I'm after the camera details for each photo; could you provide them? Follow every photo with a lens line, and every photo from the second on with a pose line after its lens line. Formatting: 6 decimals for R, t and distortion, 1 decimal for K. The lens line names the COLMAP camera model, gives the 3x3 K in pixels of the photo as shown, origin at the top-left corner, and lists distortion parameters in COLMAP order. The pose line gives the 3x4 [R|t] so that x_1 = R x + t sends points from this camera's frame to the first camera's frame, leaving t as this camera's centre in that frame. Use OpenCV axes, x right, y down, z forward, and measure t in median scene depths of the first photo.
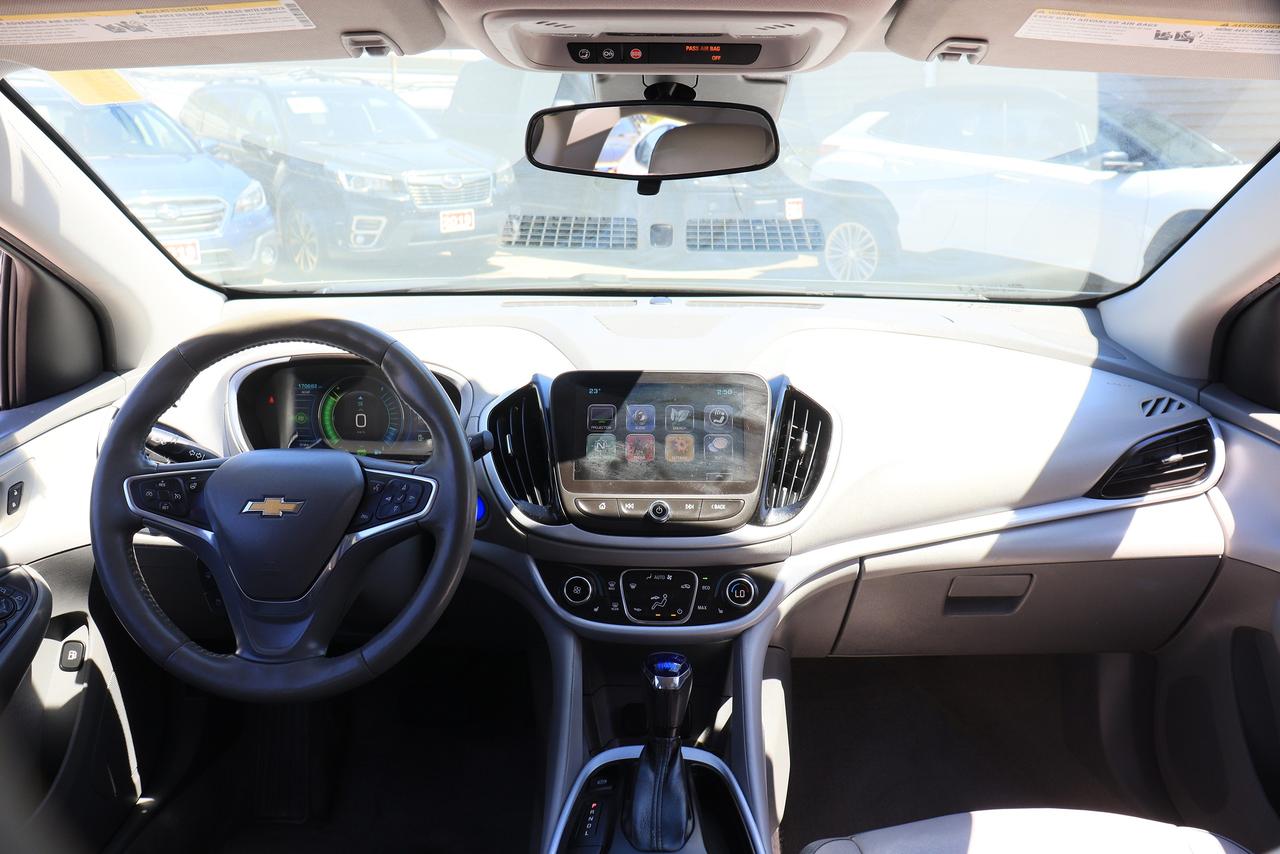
lens RADIAL K [[996.0, 0, 650.3], [0, 996.0, 429.0], [0, 0, 1]] dist [-0.088291, 0.007248]
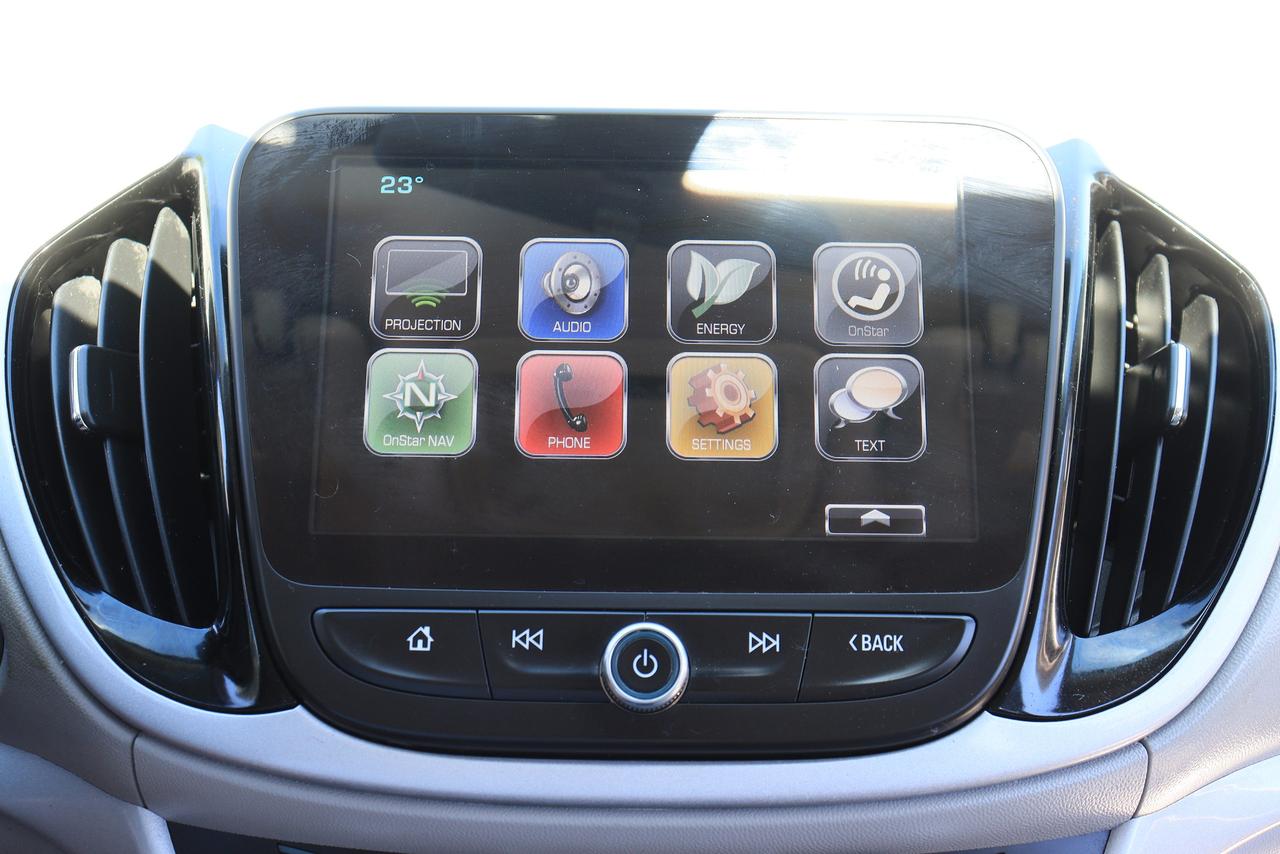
lens RADIAL K [[1593.9, 0, 646.6], [0, 1593.9, 415.1], [0, 0, 1]] dist [-0.044317, 0.000000]
pose [[0.999742, 0.003453, 0.022452, 0.000345], [-0.005485, 0.995829, 0.091075, -0.016349], [-0.022044, -0.091174, 0.995591, 0.577995]]
